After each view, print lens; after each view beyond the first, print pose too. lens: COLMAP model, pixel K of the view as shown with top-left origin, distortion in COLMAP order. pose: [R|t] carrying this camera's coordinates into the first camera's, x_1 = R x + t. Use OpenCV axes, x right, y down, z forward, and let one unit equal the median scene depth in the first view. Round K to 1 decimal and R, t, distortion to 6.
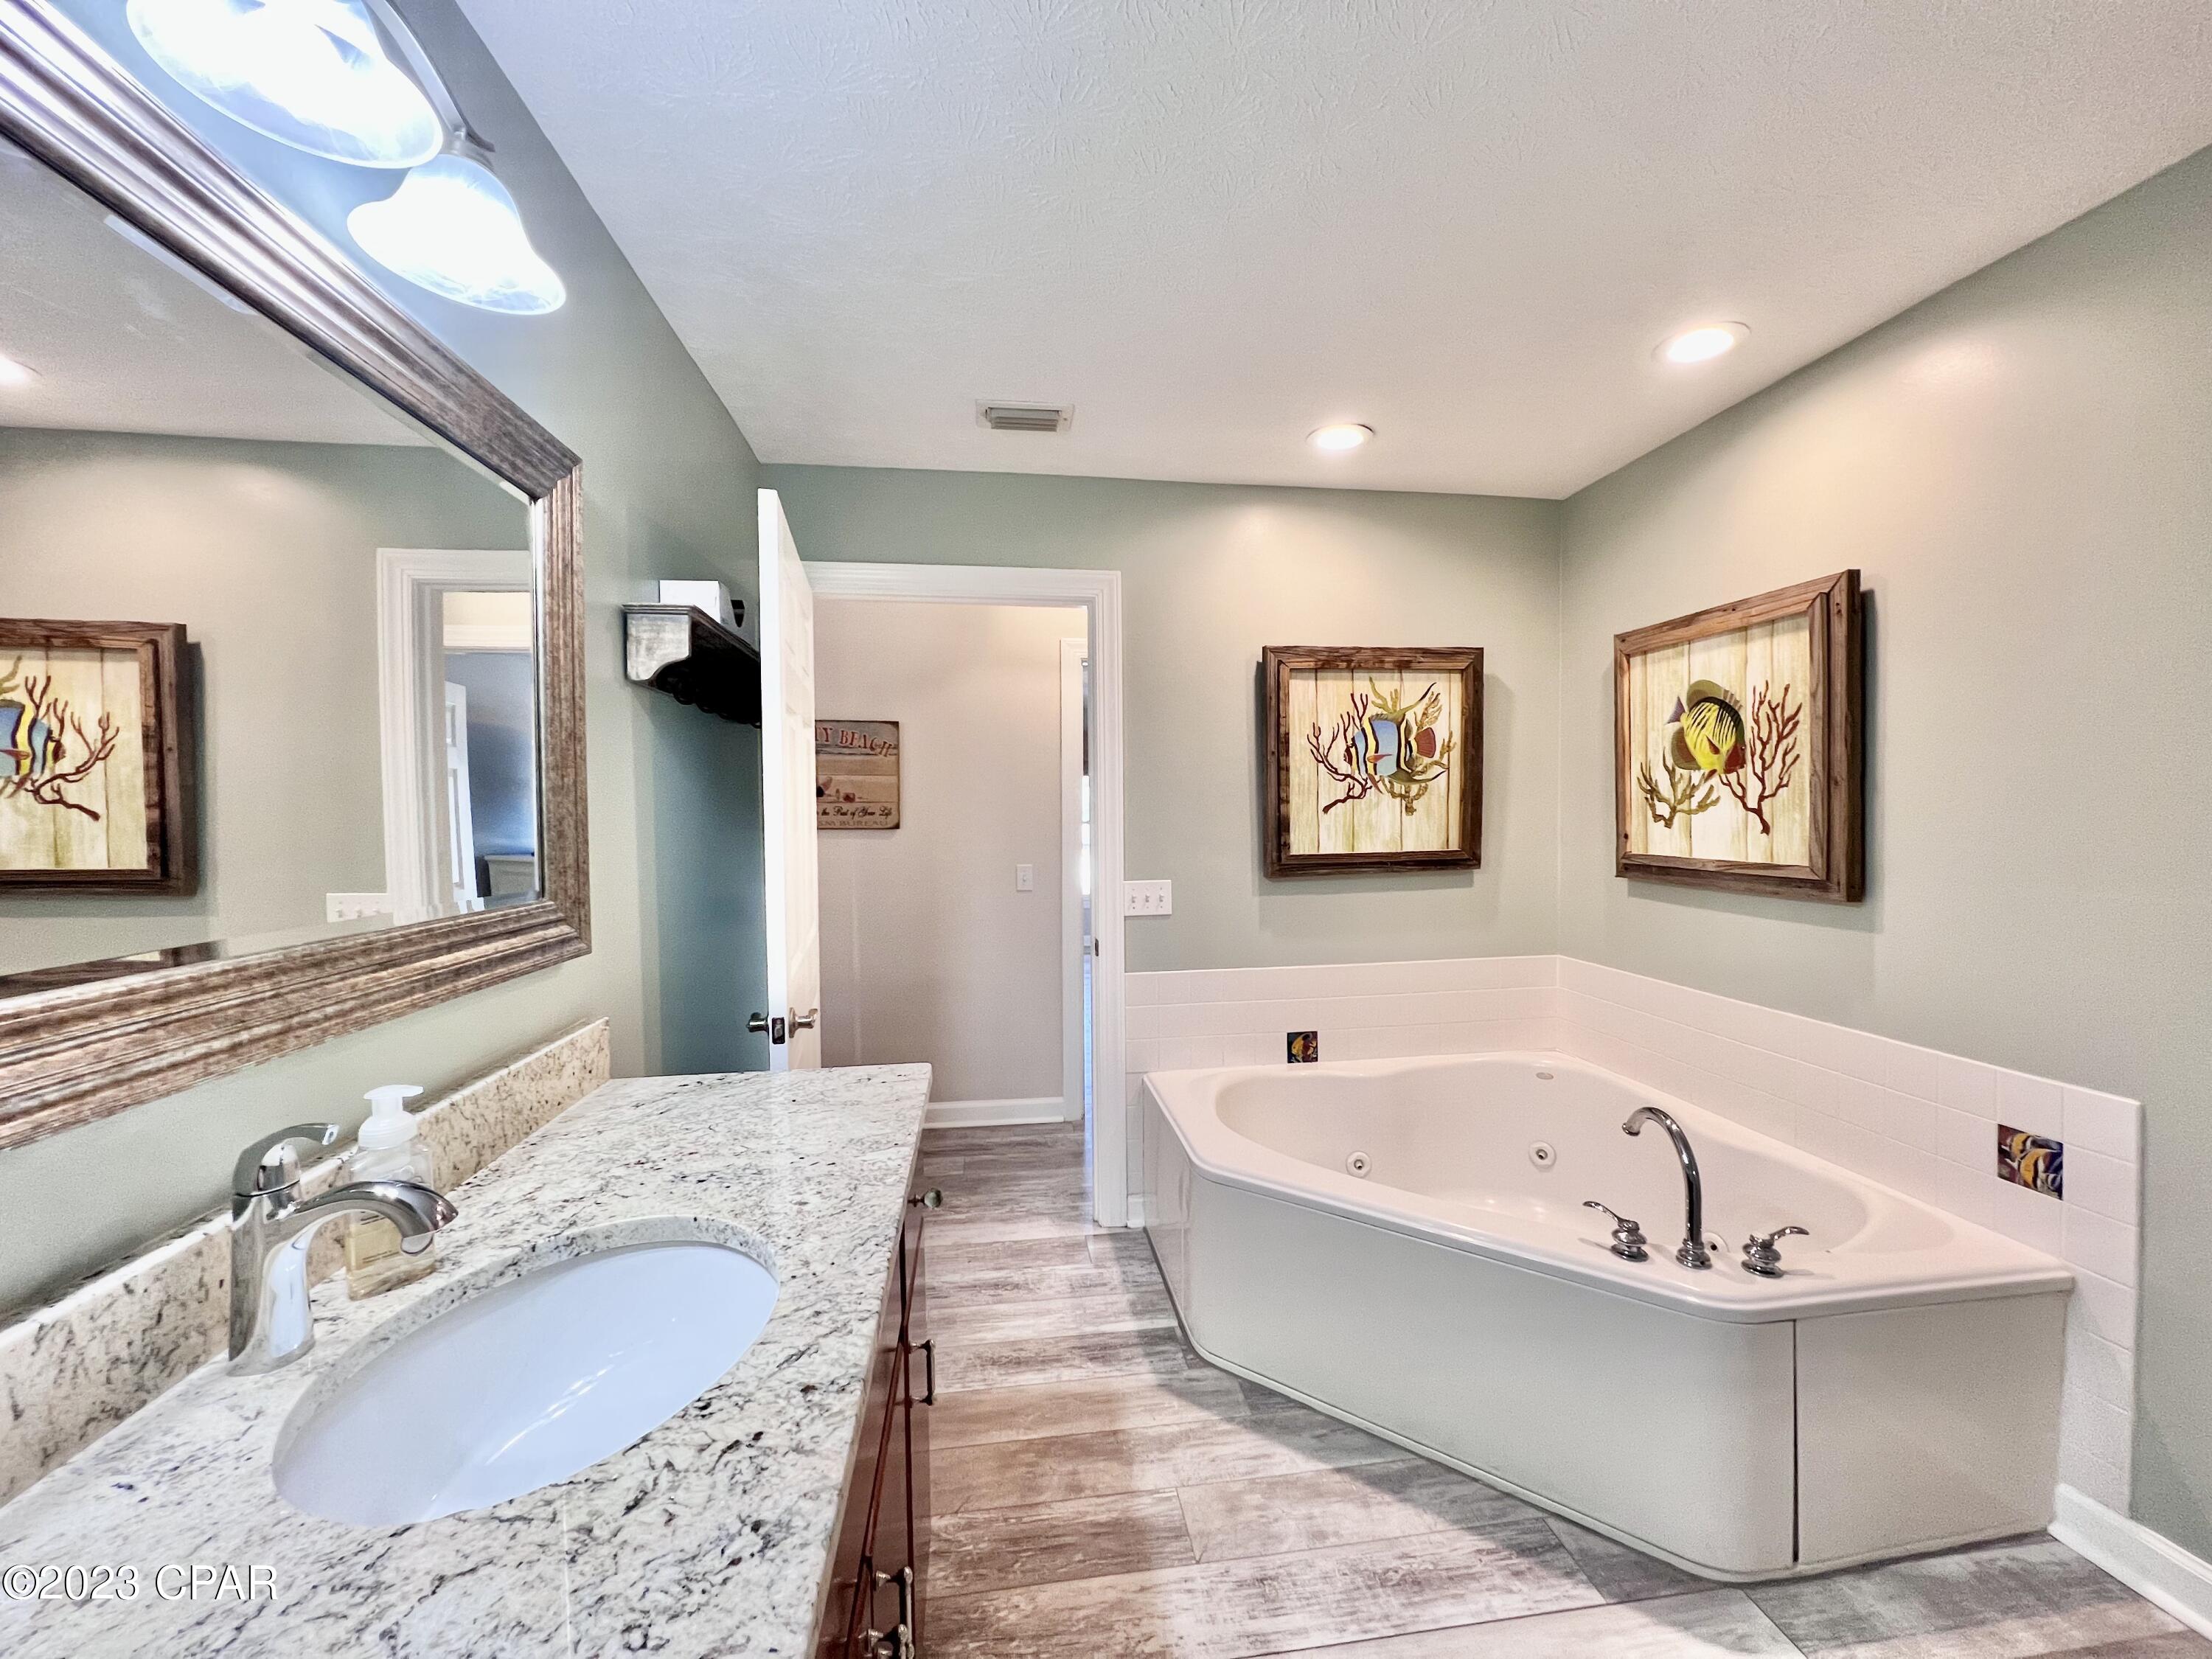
lens RADIAL K [[883.6, 0, 1110.0], [0, 883.6, 833.2], [0, 0, 1]] dist [-0.002198, 0.001019]
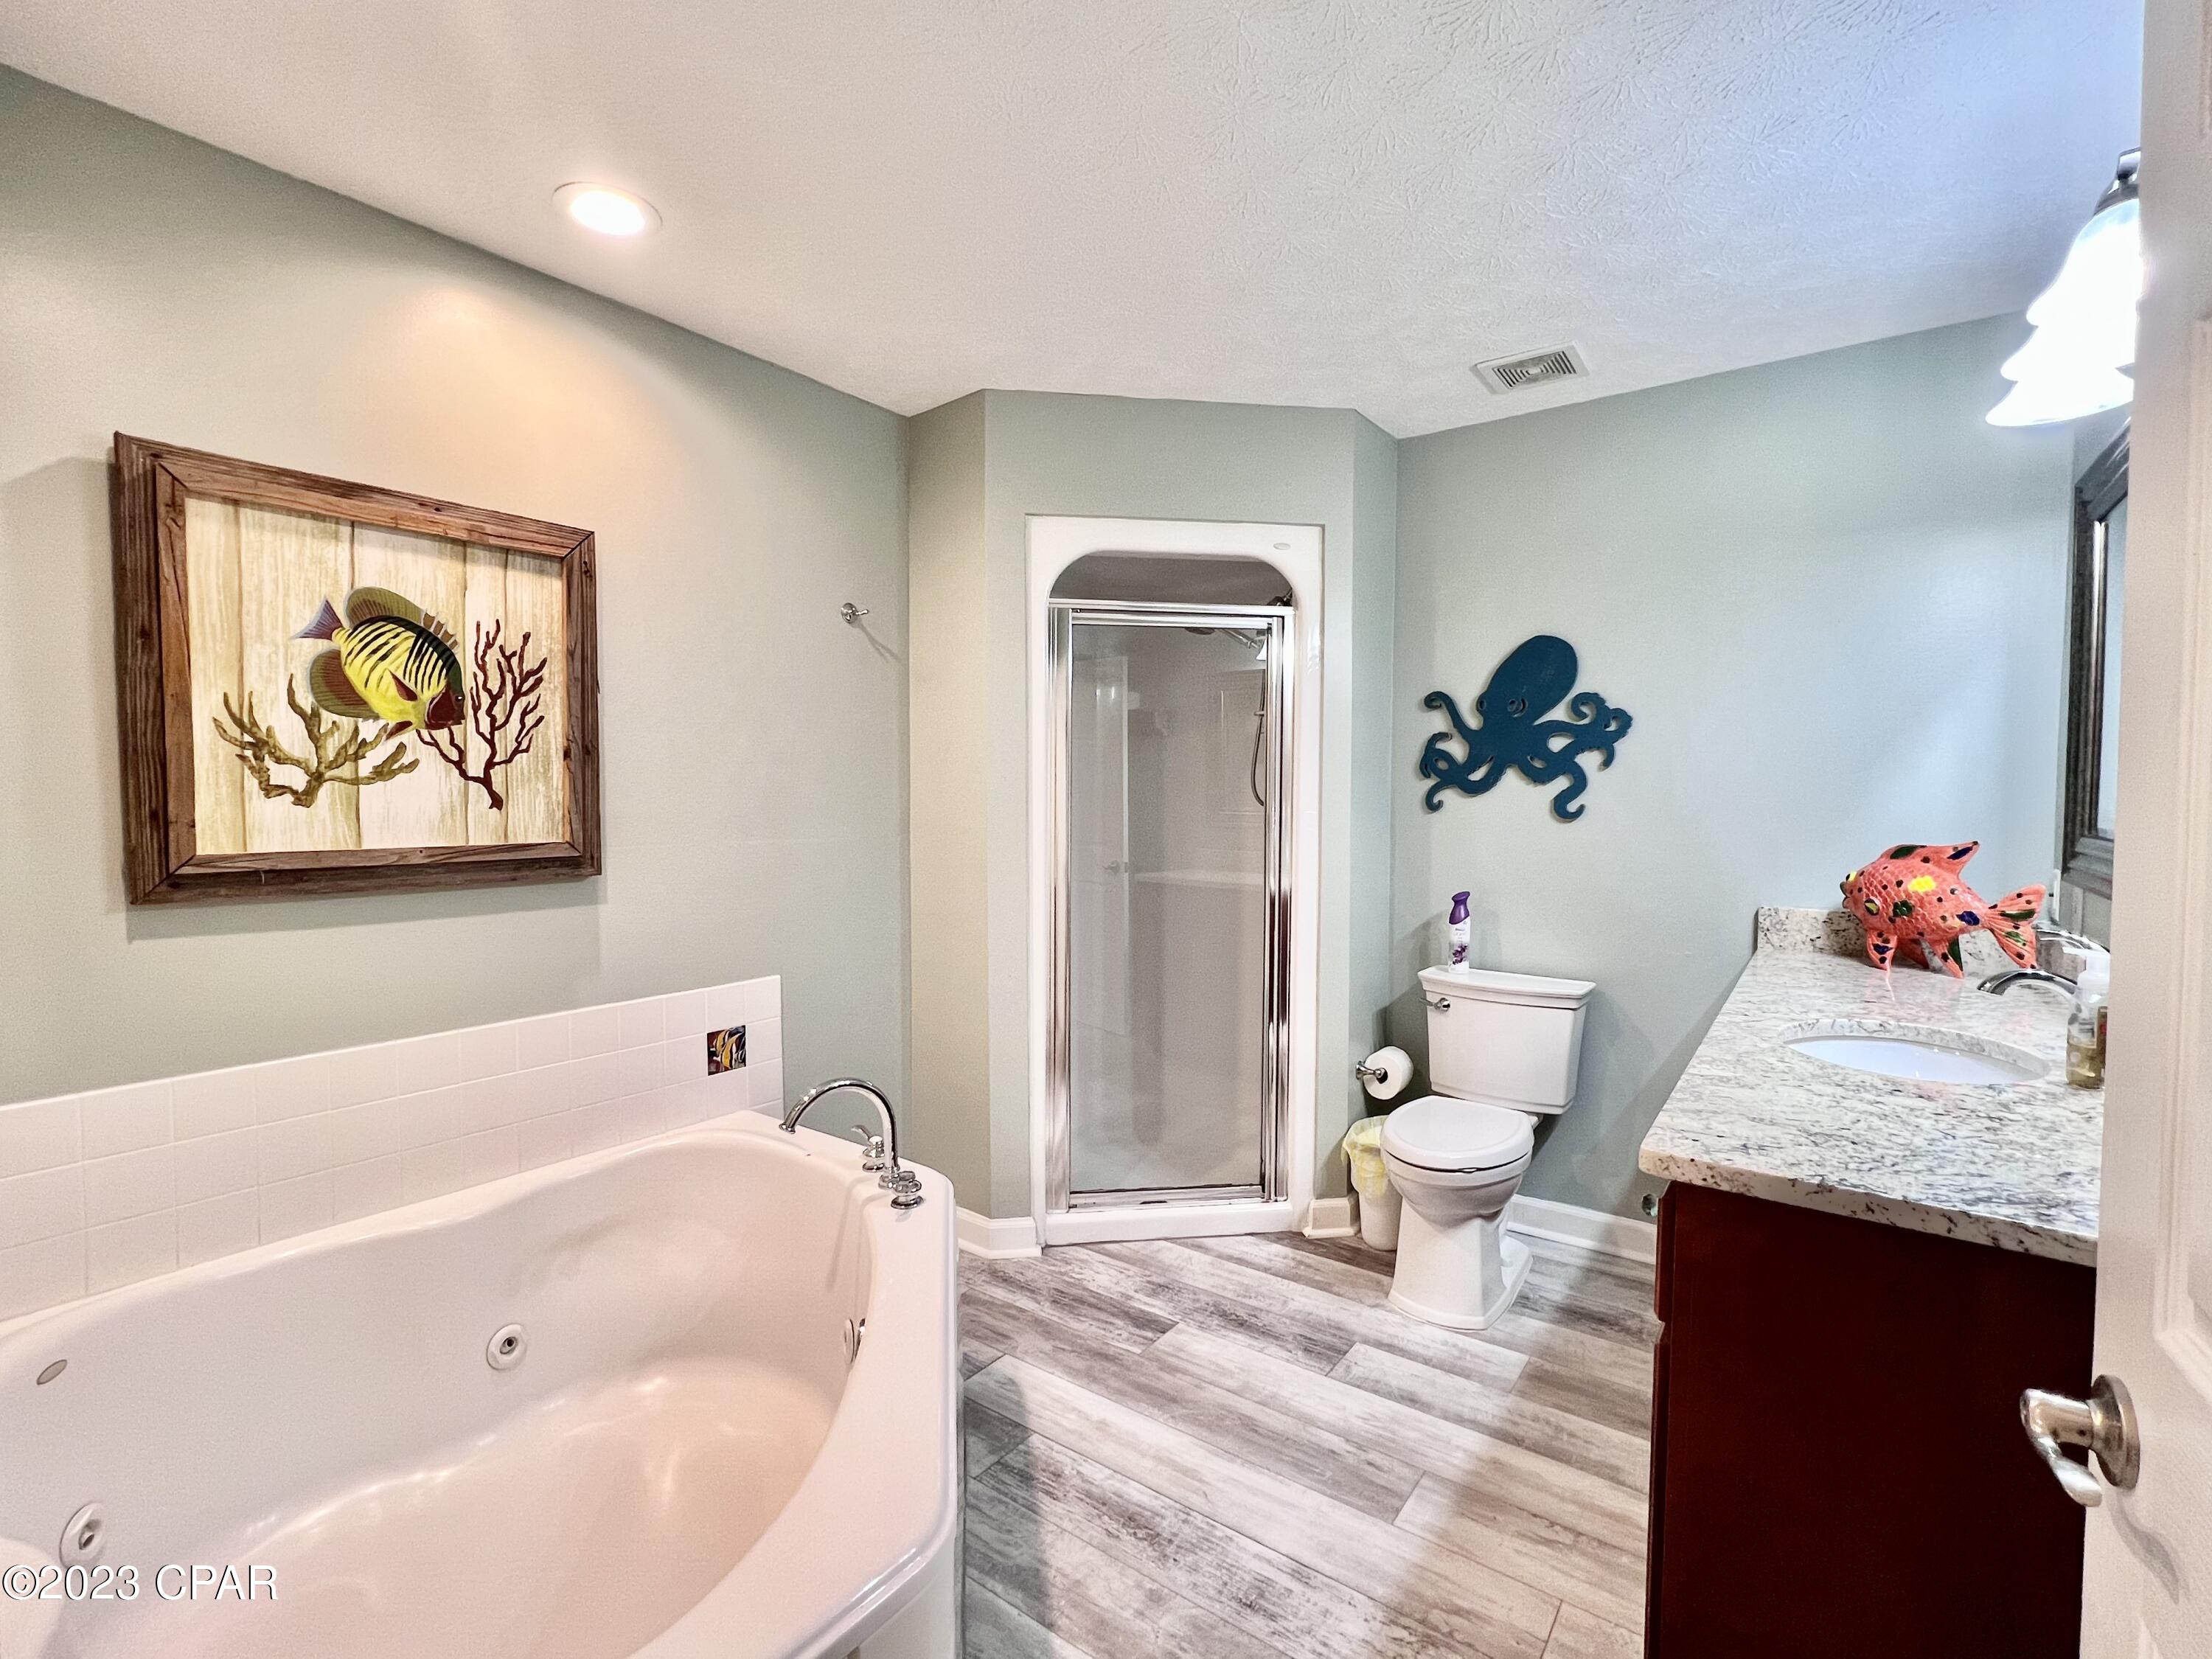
lens RADIAL K [[1007.9, 0, 1111.6], [0, 1007.9, 835.2], [0, 0, 1]] dist [-0.000812, 0.001028]
pose [[-0.715816, -0.022582, 0.697924, -0.305871], [0.024032, 0.998088, 0.056943, -0.014026], [-0.697875, 0.057533, -0.713905, 1.251787]]
